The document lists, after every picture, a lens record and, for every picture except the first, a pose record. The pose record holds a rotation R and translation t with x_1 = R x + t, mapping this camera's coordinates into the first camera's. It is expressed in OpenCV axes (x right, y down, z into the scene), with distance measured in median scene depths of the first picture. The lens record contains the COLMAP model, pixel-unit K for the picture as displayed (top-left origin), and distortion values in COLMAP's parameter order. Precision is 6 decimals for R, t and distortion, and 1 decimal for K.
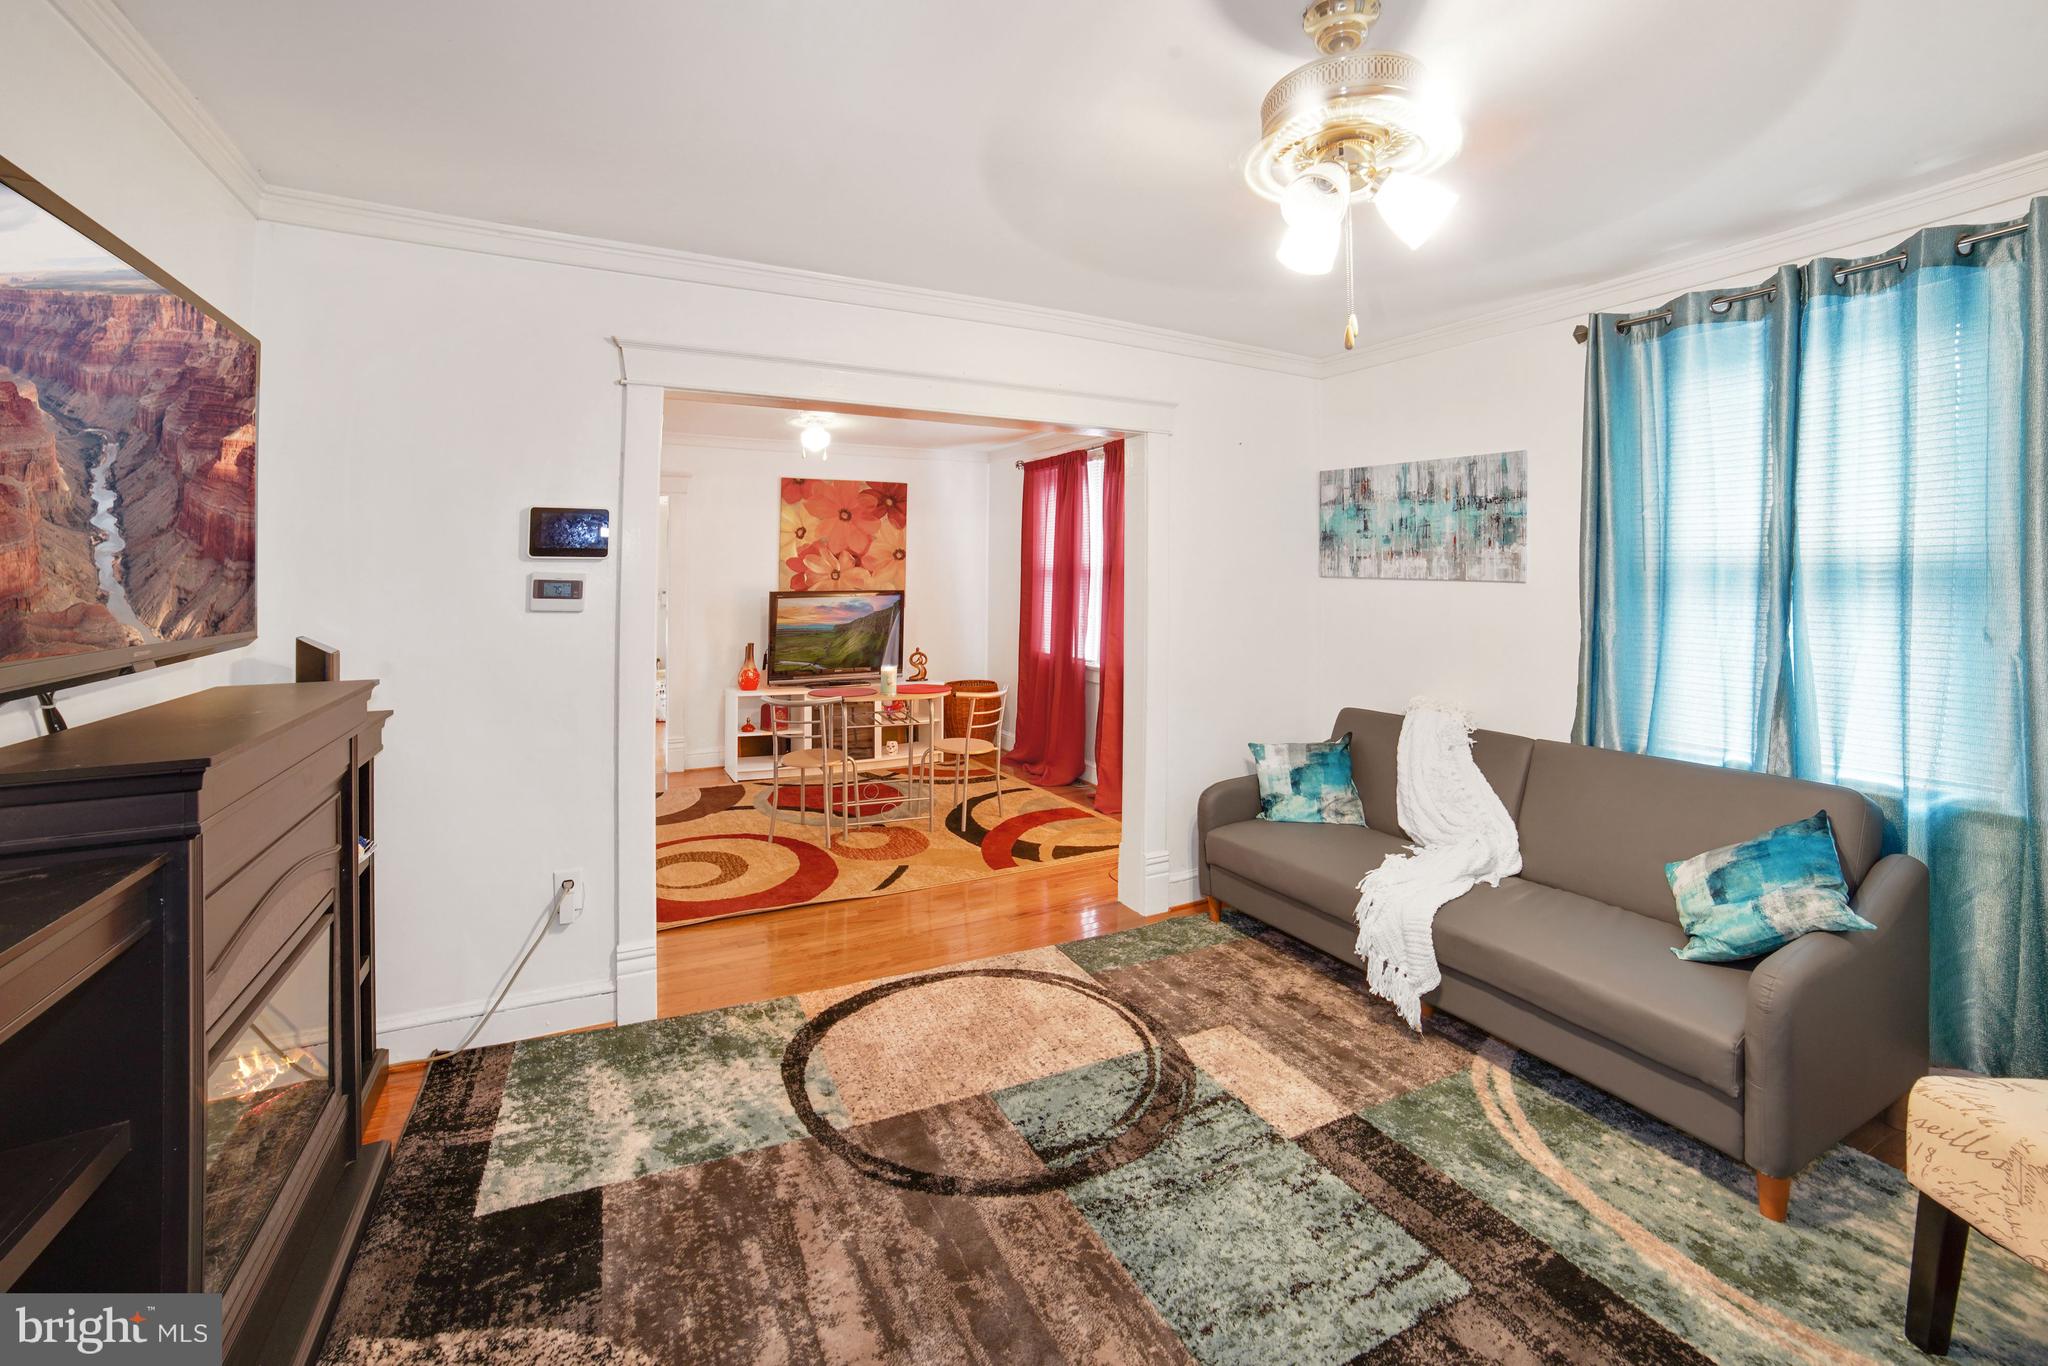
lens RADIAL K [[856.2, 0, 1022.6], [0, 856.2, 570.9], [0, 0, 1]] dist [-0.071198, 0.024072]
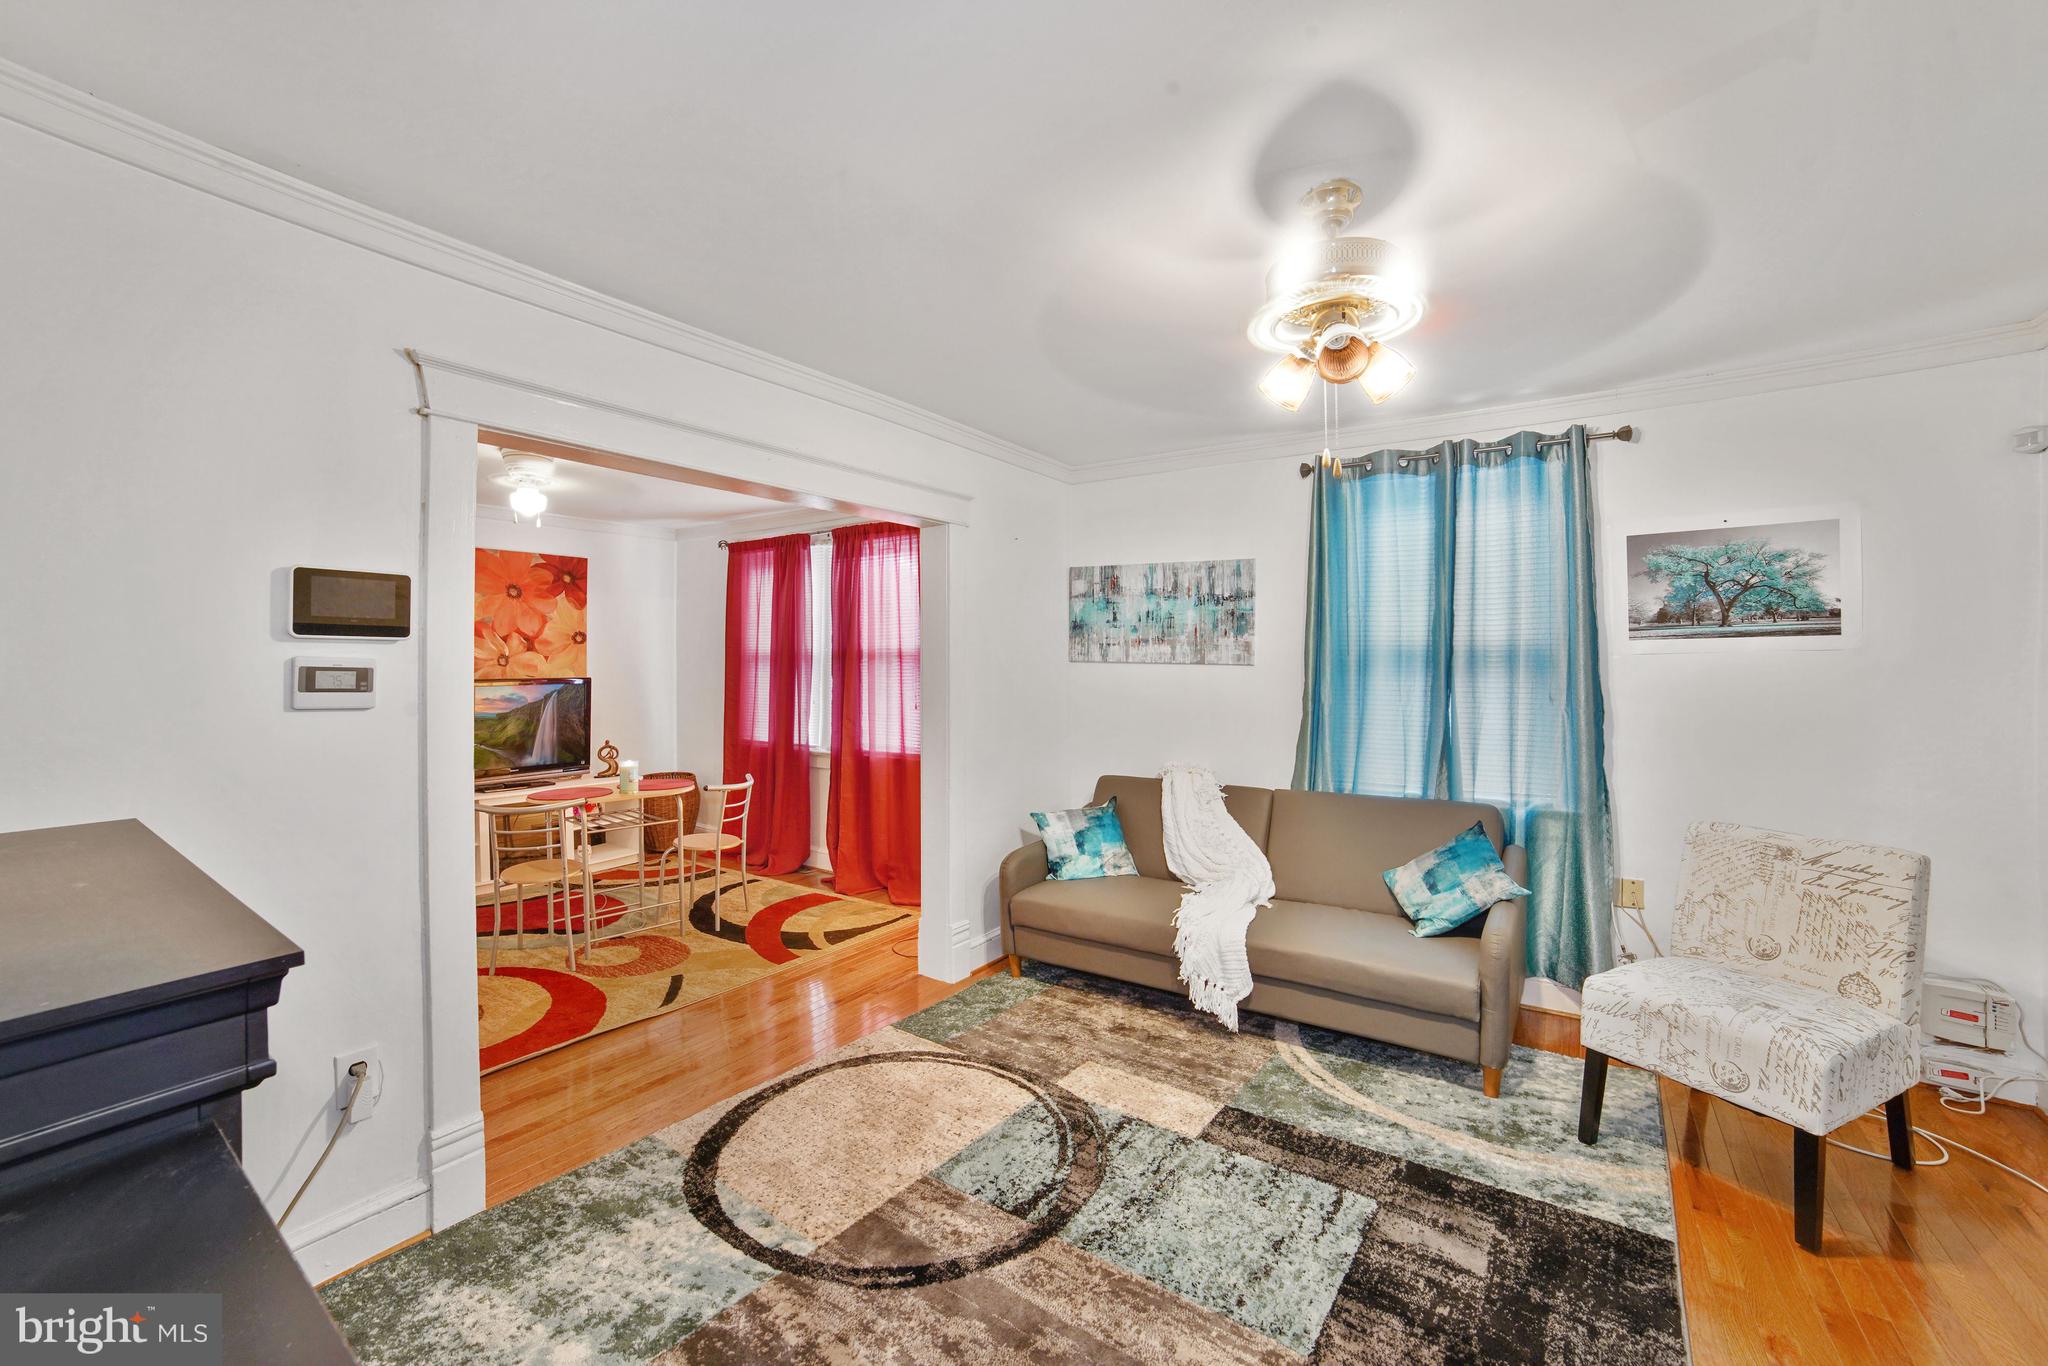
lens RADIAL K [[828.3, 0, 1024.6], [0, 828.3, 672.8], [0, 0, 1]] dist [-0.091972, 0.047024]
pose [[0.887182, -0.008411, 0.461342, -0.344213], [-0.000960, 0.999798, 0.020075, 0.001097], [-0.461418, -0.018253, 0.886995, 0.089509]]
